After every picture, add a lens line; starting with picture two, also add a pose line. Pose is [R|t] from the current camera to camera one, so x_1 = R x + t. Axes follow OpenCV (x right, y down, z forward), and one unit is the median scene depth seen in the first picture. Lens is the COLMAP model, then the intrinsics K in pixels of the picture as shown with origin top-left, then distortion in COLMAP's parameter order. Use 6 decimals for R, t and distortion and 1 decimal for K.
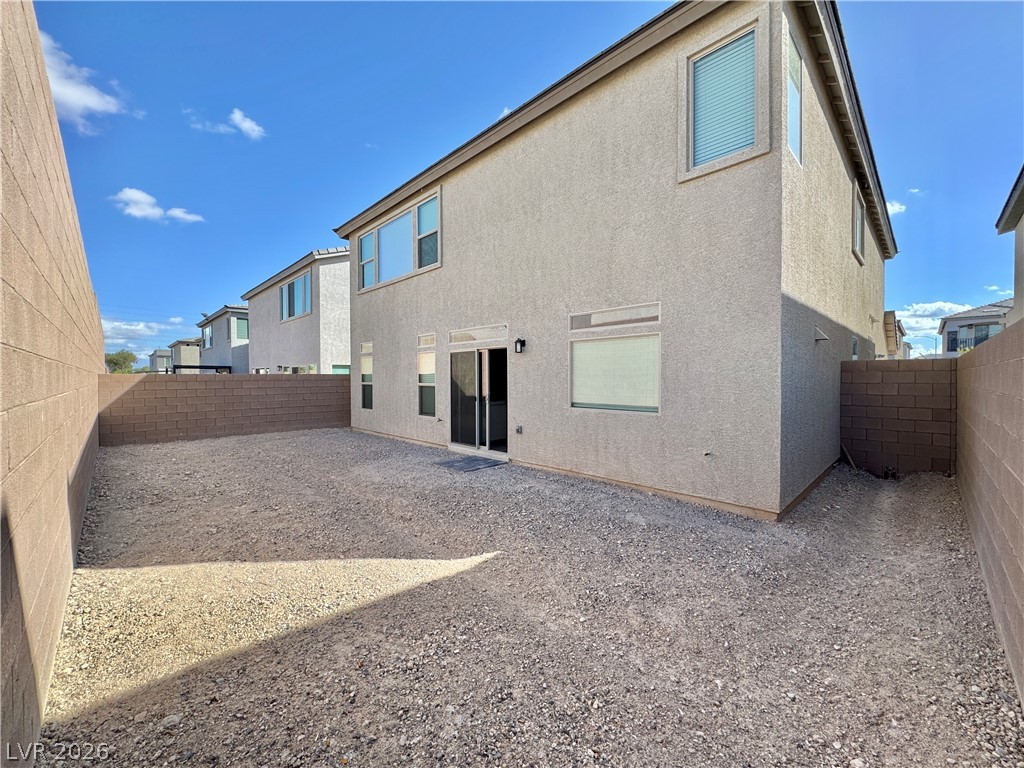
lens RADIAL K [[407.9, 0, 512.6], [0, 407.9, 383.9], [0, 0, 1]] dist [-0.002820, -0.000161]
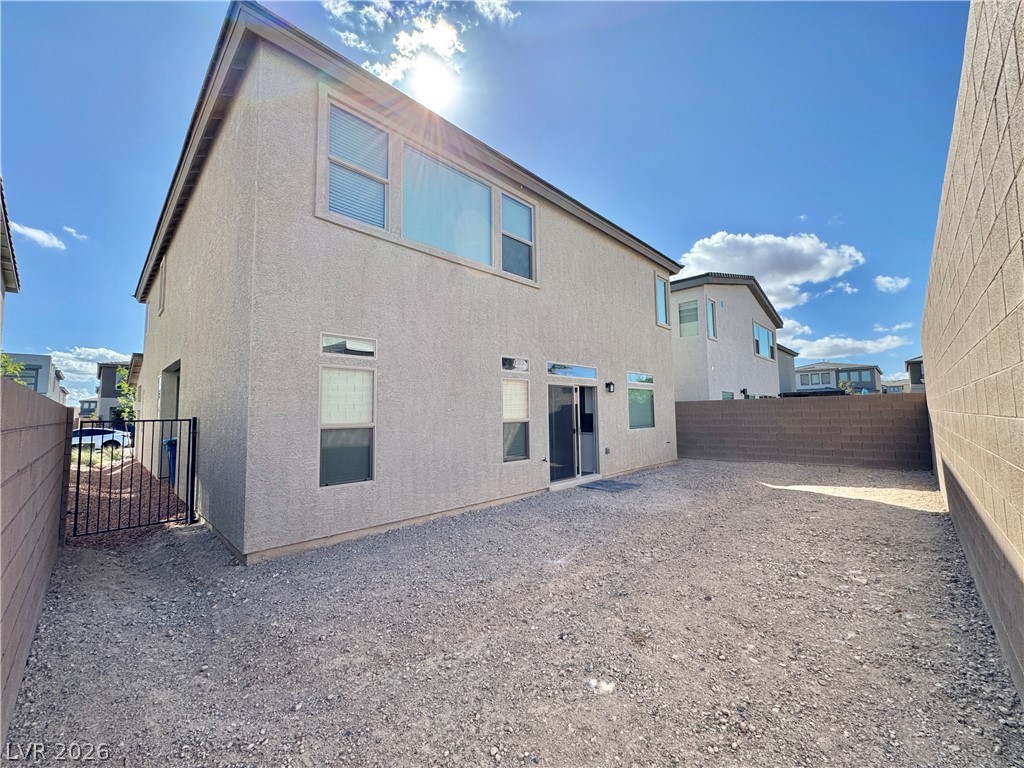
lens RADIAL K [[407.9, 0, 514.7], [0, 407.9, 381.6], [0, 0, 1]] dist [-0.002820, -0.000161]
pose [[-0.024140, 0.080615, 0.996453, -1.074506], [0.030463, 0.996340, -0.079868, -0.011117], [-0.999244, 0.028427, -0.026507, 1.098194]]
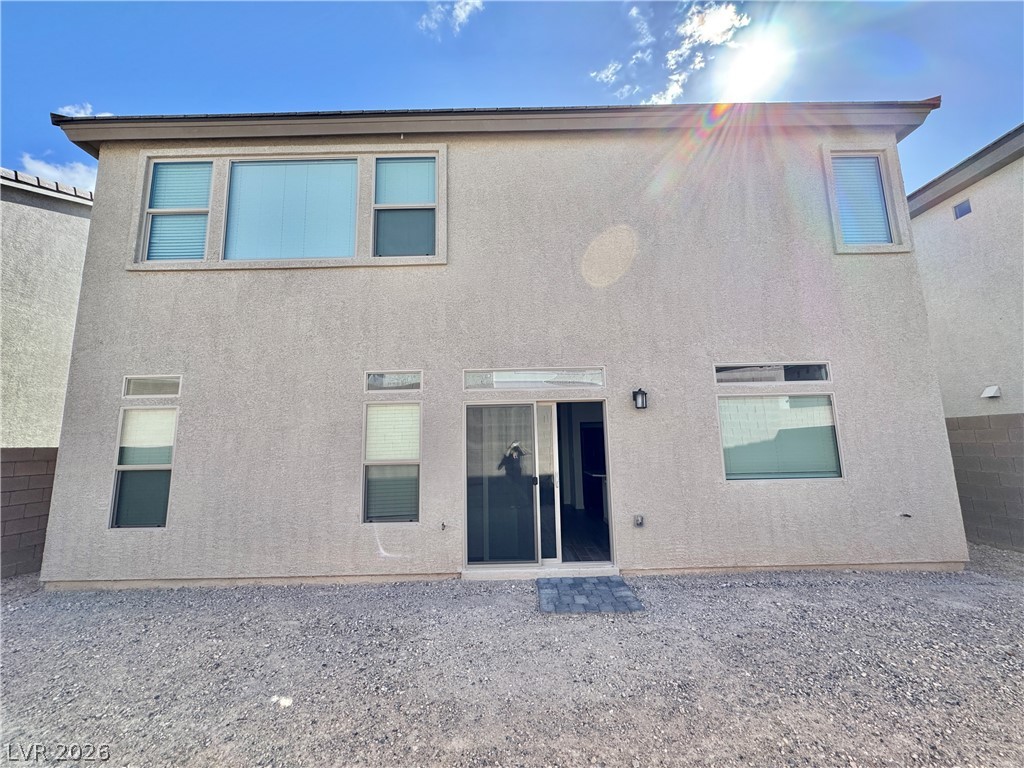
lens RADIAL K [[407.9, 0, 520.4], [0, 407.9, 385.0], [0, 0, 1]] dist [-0.002820, -0.000161]
pose [[0.700813, 0.092164, 0.707367, -0.518540], [0.031649, 0.986625, -0.159904, -0.008032], [-0.712643, 0.134450, 0.688522, 0.531134]]
